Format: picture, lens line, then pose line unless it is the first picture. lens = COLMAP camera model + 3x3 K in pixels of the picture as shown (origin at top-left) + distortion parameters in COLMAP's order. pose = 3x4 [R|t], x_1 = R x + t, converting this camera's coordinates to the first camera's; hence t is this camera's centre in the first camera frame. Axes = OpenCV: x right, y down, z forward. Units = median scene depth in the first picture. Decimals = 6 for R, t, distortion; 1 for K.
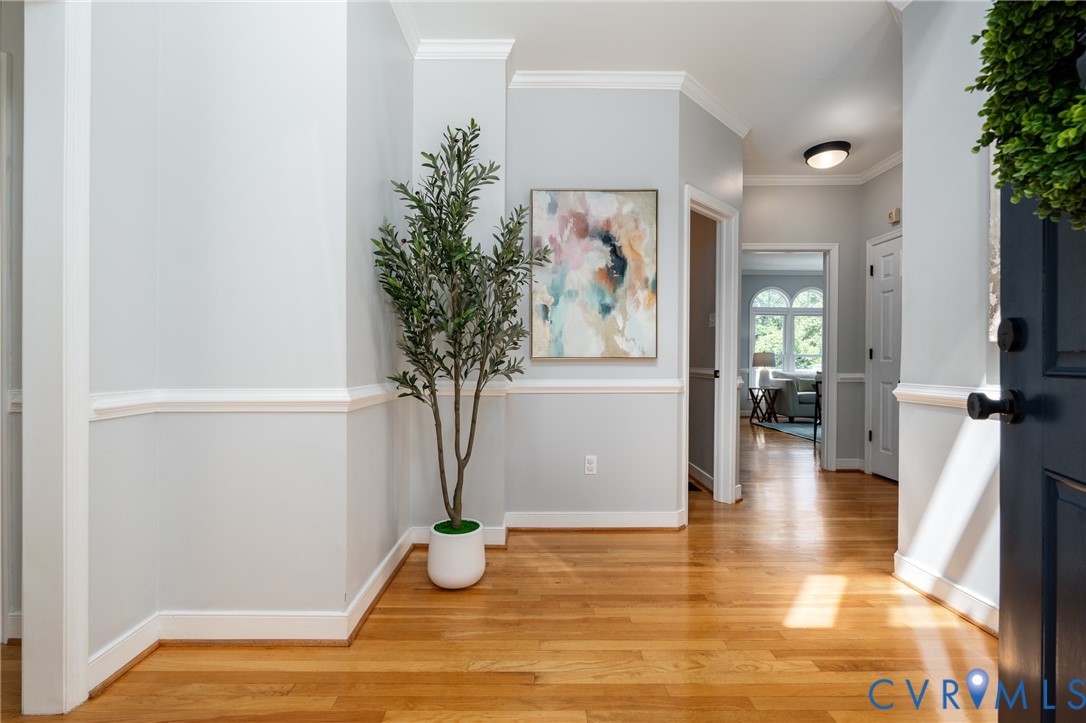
lens RADIAL K [[480.1, 0, 543.0], [0, 480.1, 361.5], [0, 0, 1]] dist [-0.002901, -0.000151]
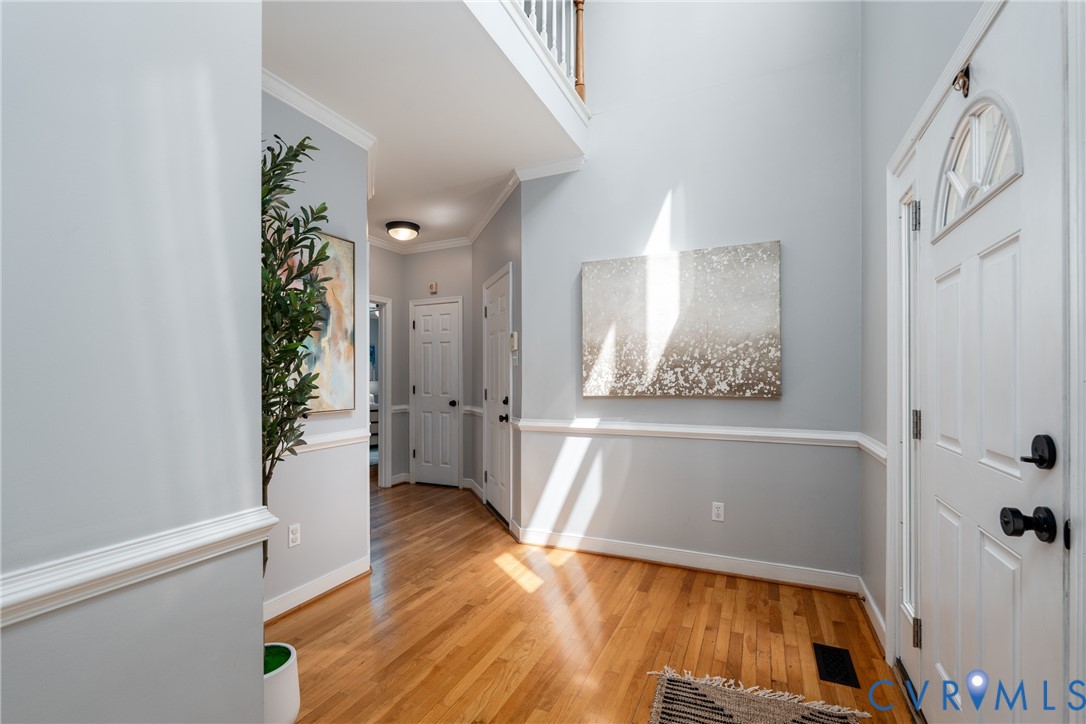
lens RADIAL K [[484.0, 0, 541.9], [0, 484.0, 379.6], [0, 0, 1]] dist [-0.001111, -0.000050]
pose [[0.418602, -0.009439, 0.908121, -0.520767], [0.006980, 0.999950, 0.007176, -0.074520], [-0.908143, 0.003335, 0.418647, 0.218404]]
